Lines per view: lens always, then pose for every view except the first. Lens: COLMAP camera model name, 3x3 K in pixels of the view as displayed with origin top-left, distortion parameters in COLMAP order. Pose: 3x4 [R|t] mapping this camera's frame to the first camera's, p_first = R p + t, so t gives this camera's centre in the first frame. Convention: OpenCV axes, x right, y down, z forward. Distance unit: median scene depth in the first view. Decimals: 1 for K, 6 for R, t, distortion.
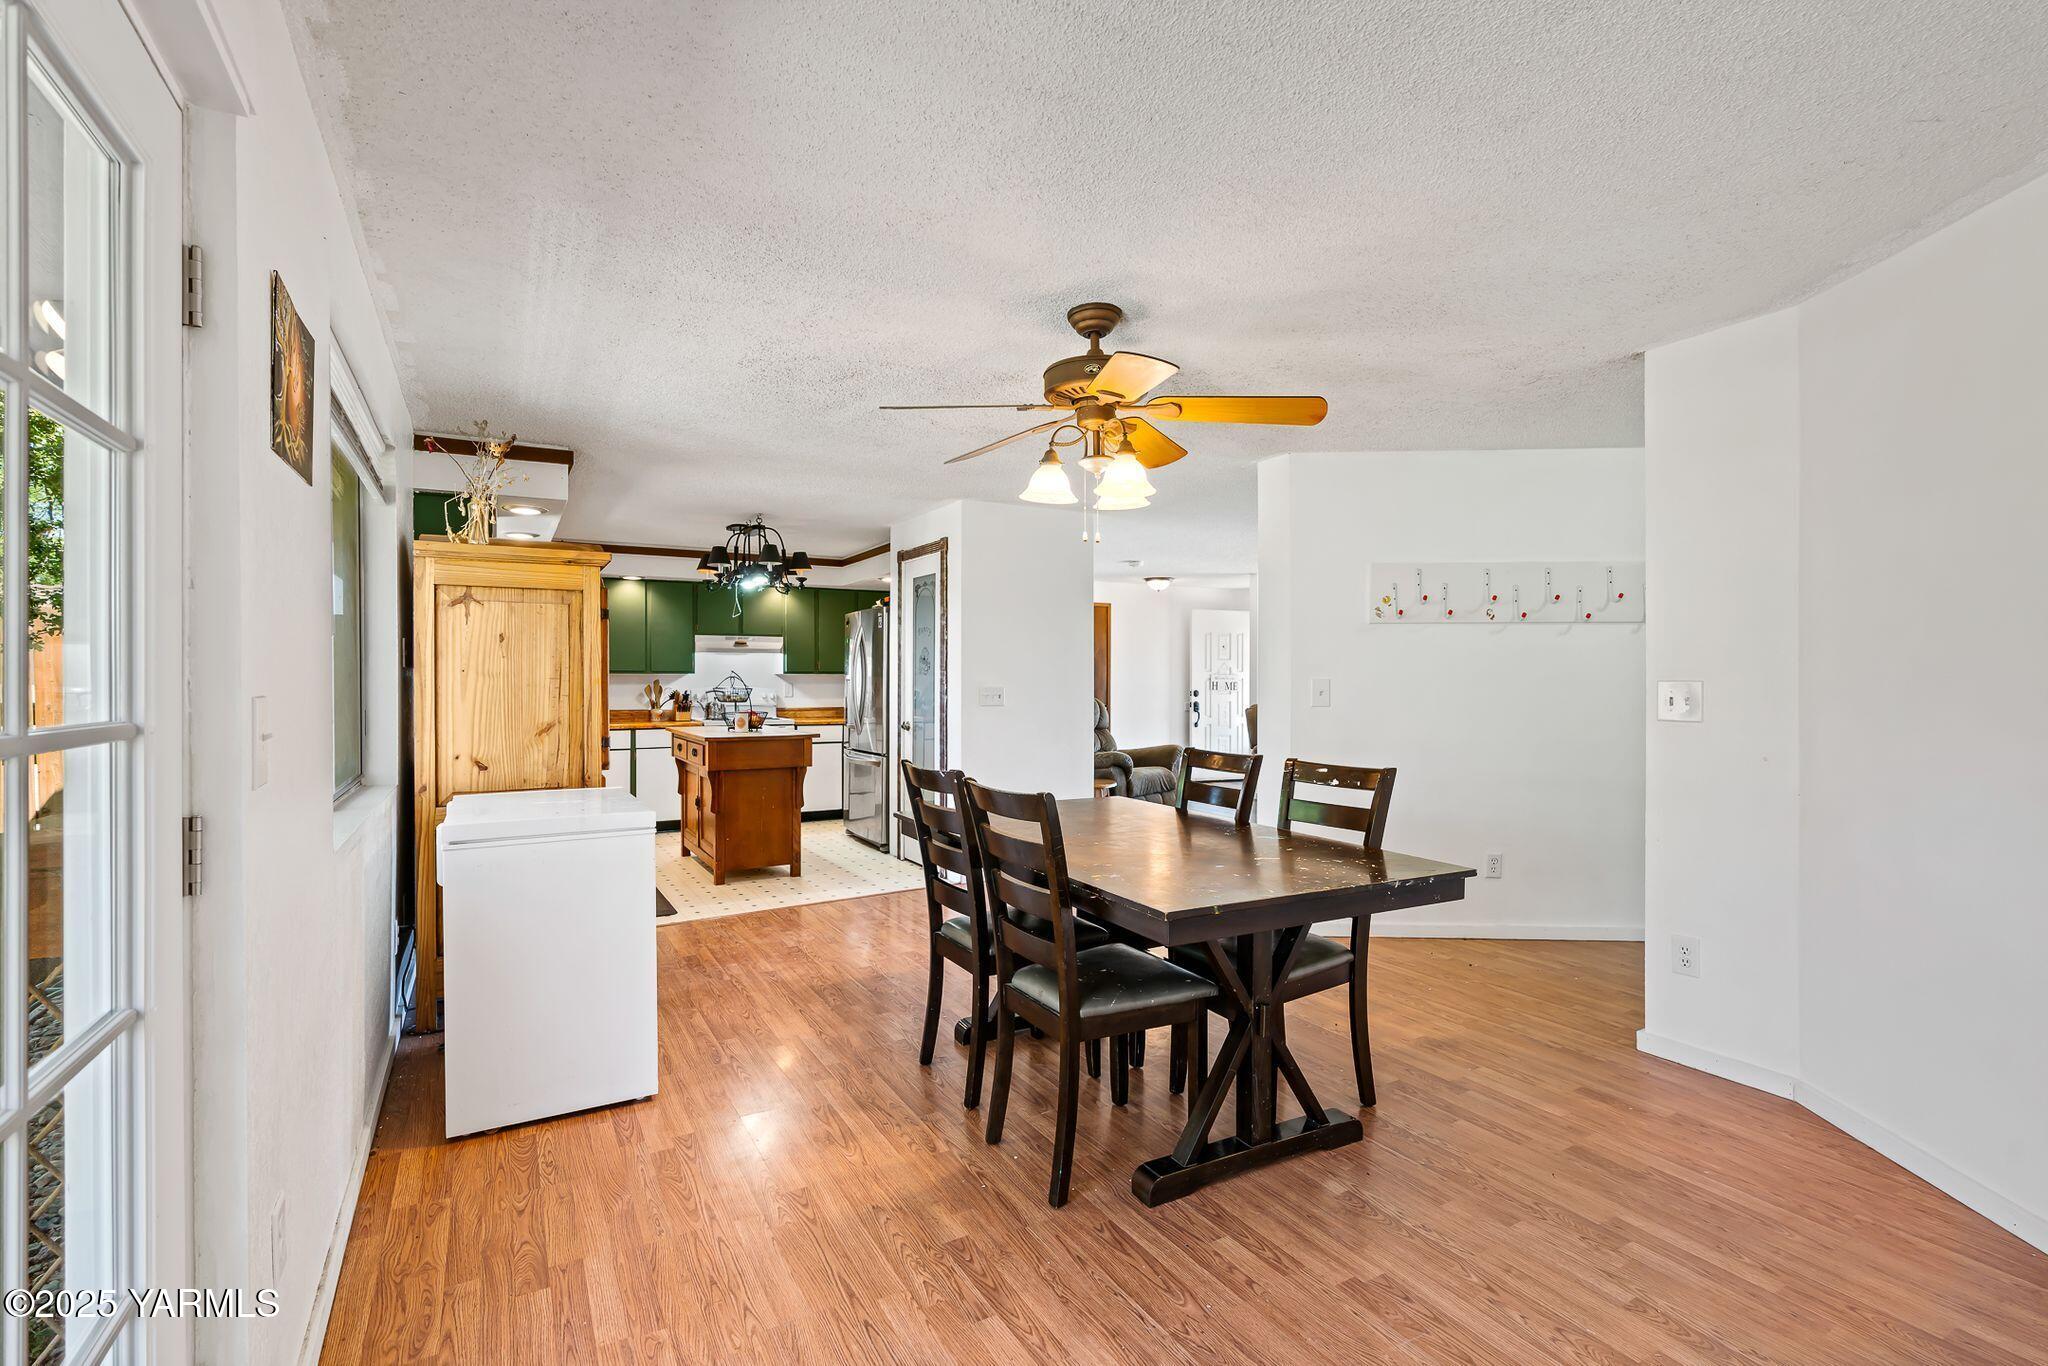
lens RADIAL K [[954.1, 0, 1024.5], [0, 954.1, 679.2], [0, 0, 1]] dist [0.001602, 0.000004]
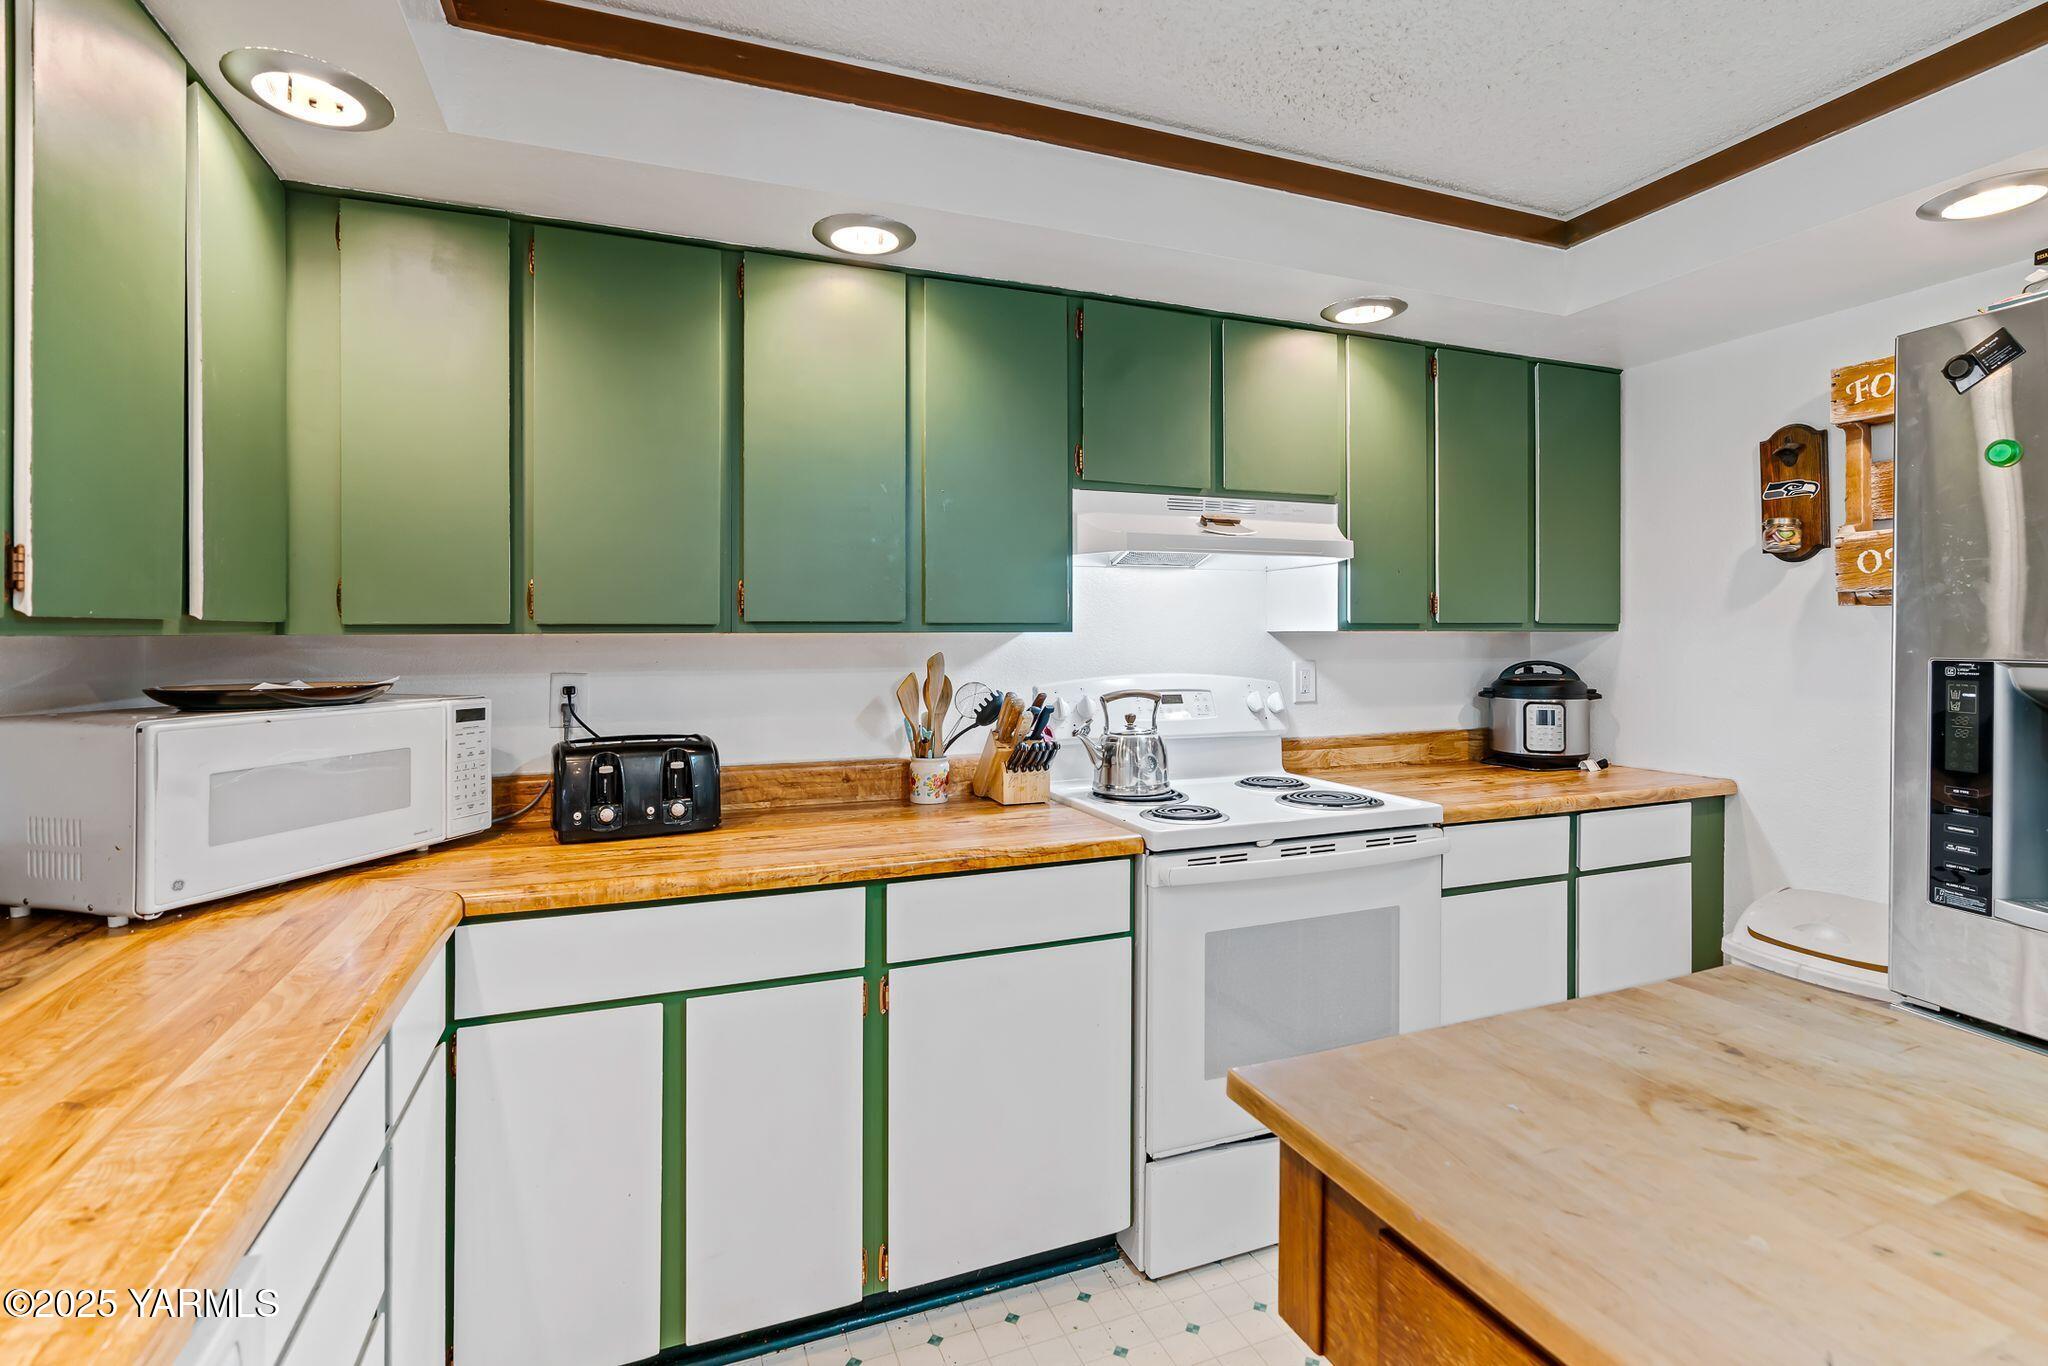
lens RADIAL K [[954.1, 0, 1014.2], [0, 954.1, 606.2], [0, 0, 1]] dist [0.001602, 0.000004]
pose [[0.989808, -0.000623, -0.142404, -0.321258], [0.000078, 0.999993, -0.003832, -0.012268], [0.142405, 0.003782, 0.989801, 0.725116]]
